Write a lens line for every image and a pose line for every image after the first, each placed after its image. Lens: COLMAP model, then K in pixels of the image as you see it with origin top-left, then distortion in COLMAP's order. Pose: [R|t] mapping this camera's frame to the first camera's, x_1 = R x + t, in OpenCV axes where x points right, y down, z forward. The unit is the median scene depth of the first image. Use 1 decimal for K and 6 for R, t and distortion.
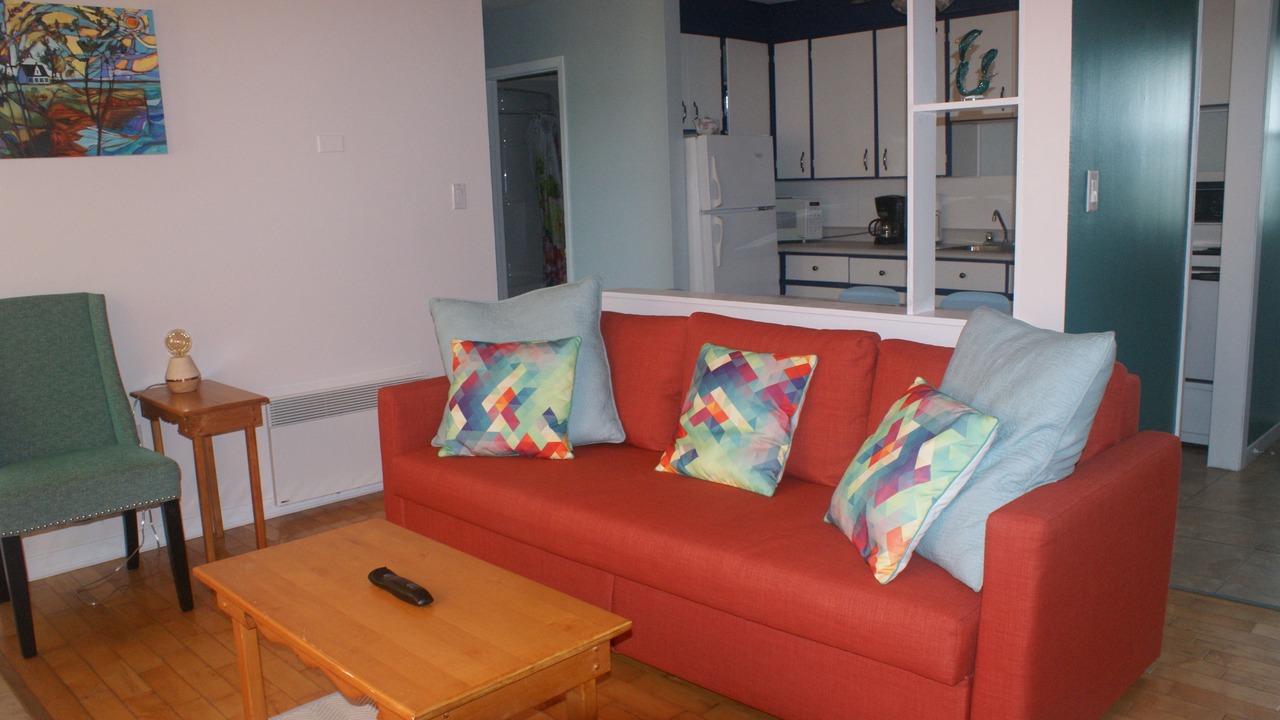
lens RADIAL K [[1019.0, 0, 640.0], [0, 1019.0, 360.0], [0, 0, 1]] dist [0.003367, 0.000438]
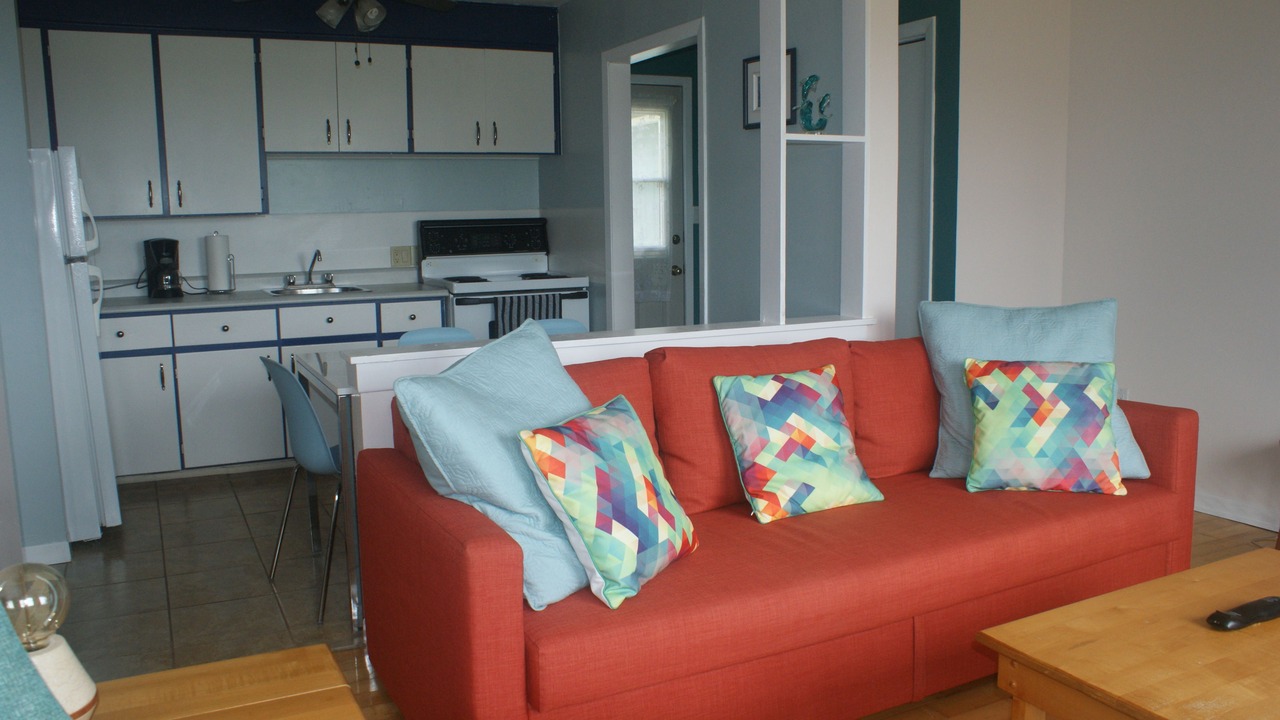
lens RADIAL K [[1004.8, 0, 640.0], [0, 1004.8, 360.0], [0, 0, 1]] dist [-0.007187, 0.000355]
pose [[0.355133, -0.121629, 0.926870, -0.740718], [0.172428, 0.983010, 0.062930, -0.094168], [-0.918776, 0.137470, 0.370071, 0.692951]]
